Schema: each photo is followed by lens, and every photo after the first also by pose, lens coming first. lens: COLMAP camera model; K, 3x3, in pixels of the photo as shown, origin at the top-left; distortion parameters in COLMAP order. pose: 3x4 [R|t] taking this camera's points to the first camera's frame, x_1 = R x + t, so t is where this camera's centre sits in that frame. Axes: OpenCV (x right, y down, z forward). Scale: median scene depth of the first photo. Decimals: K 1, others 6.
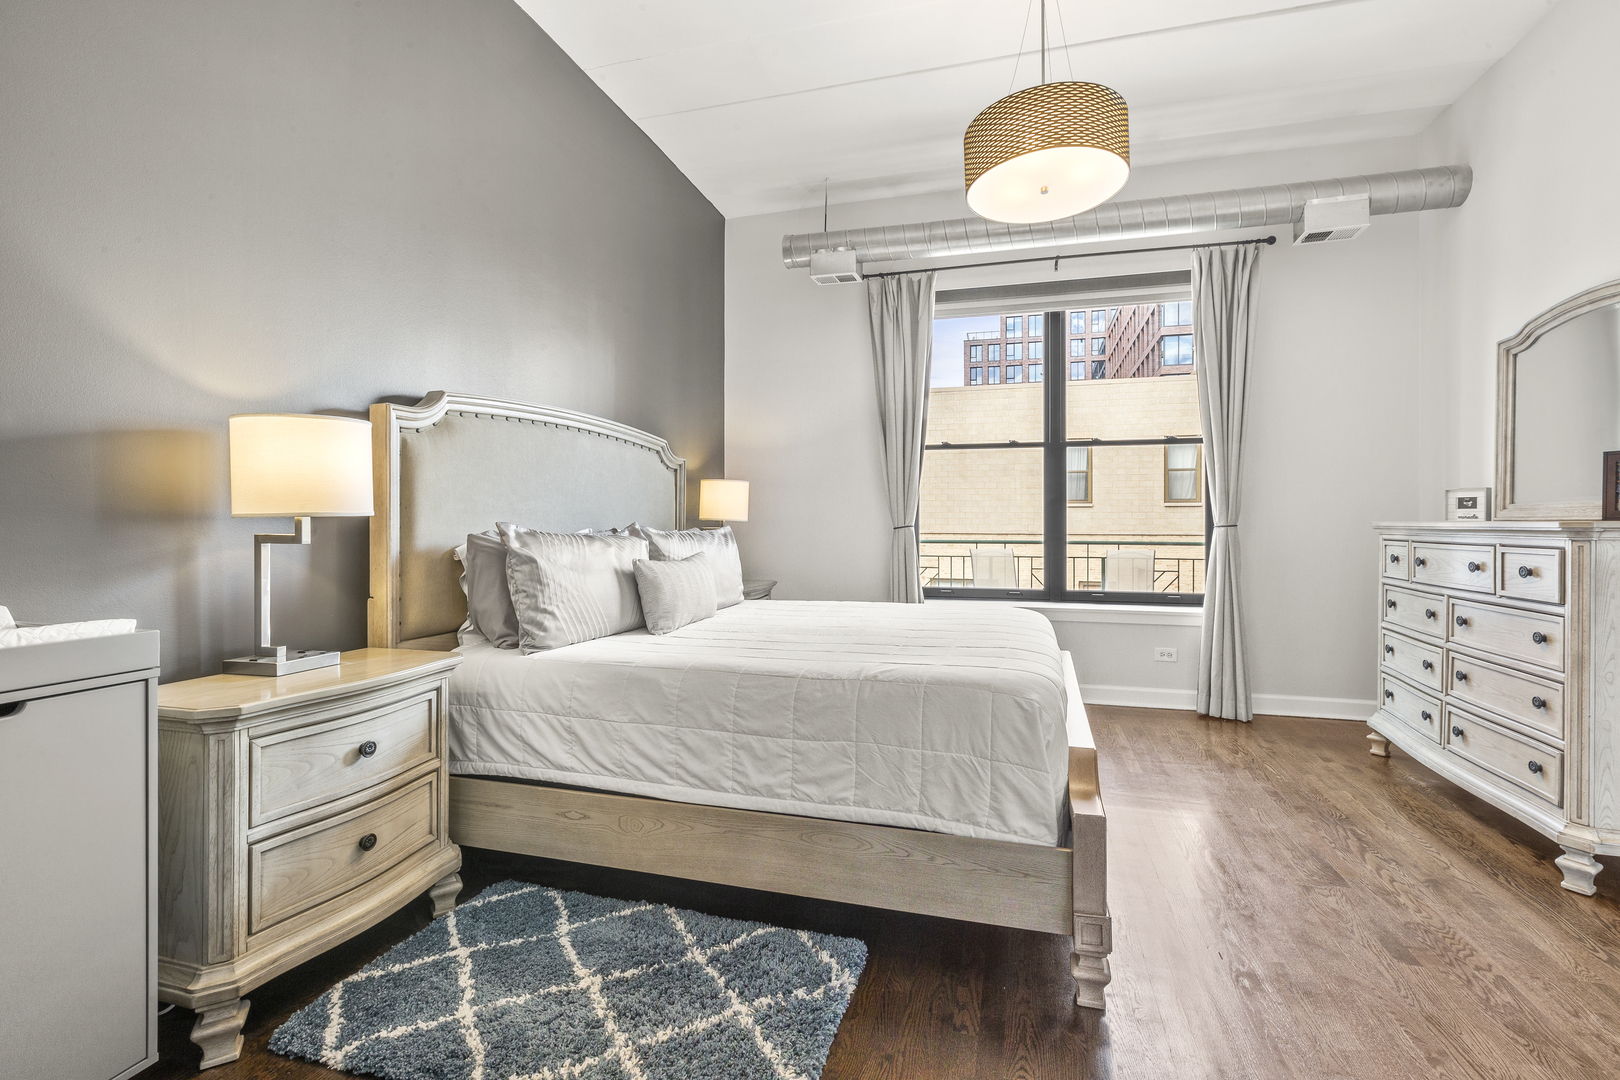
lens RADIAL K [[741.4, 0, 817.6], [0, 741.4, 527.7], [0, 0, 1]] dist [0.000803, 0.001873]
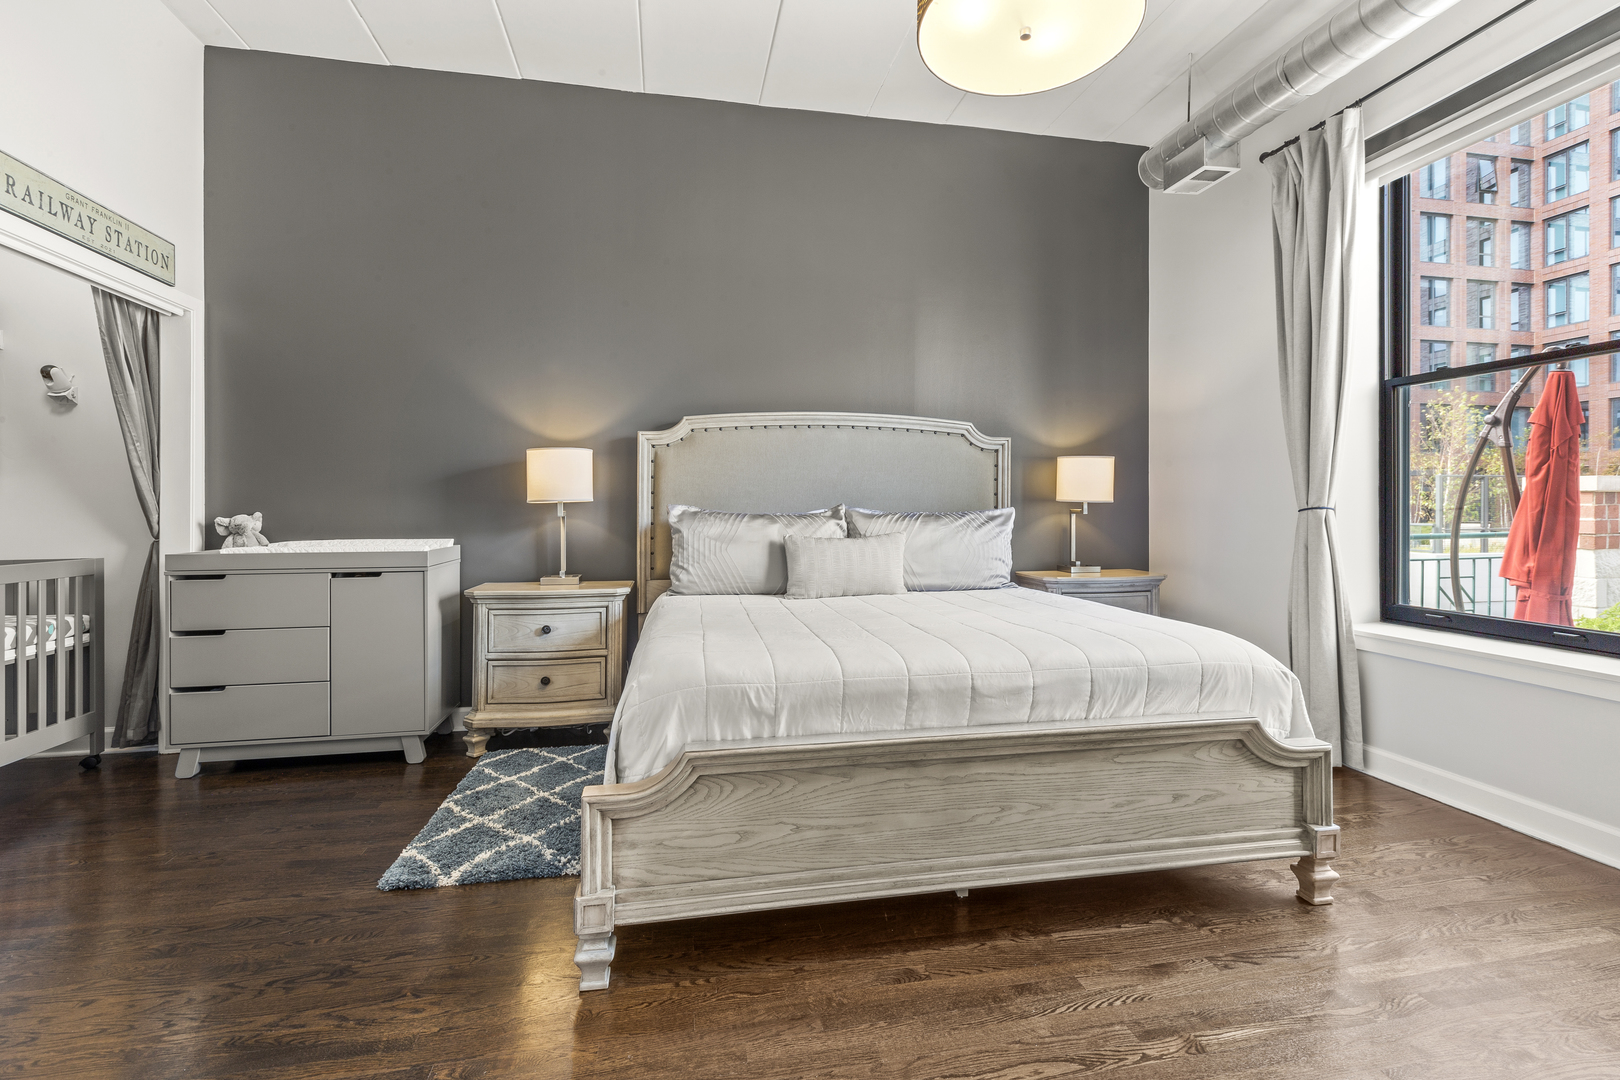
lens RADIAL K [[741.4, 0, 819.2], [0, 741.4, 512.6], [0, 0, 1]] dist [0.000803, 0.001873]
pose [[0.454910, 0.005537, -0.890520, 0.998121], [-0.003397, 0.999984, 0.004483, 0.000297], [0.890531, 0.000985, 0.454921, 0.583852]]
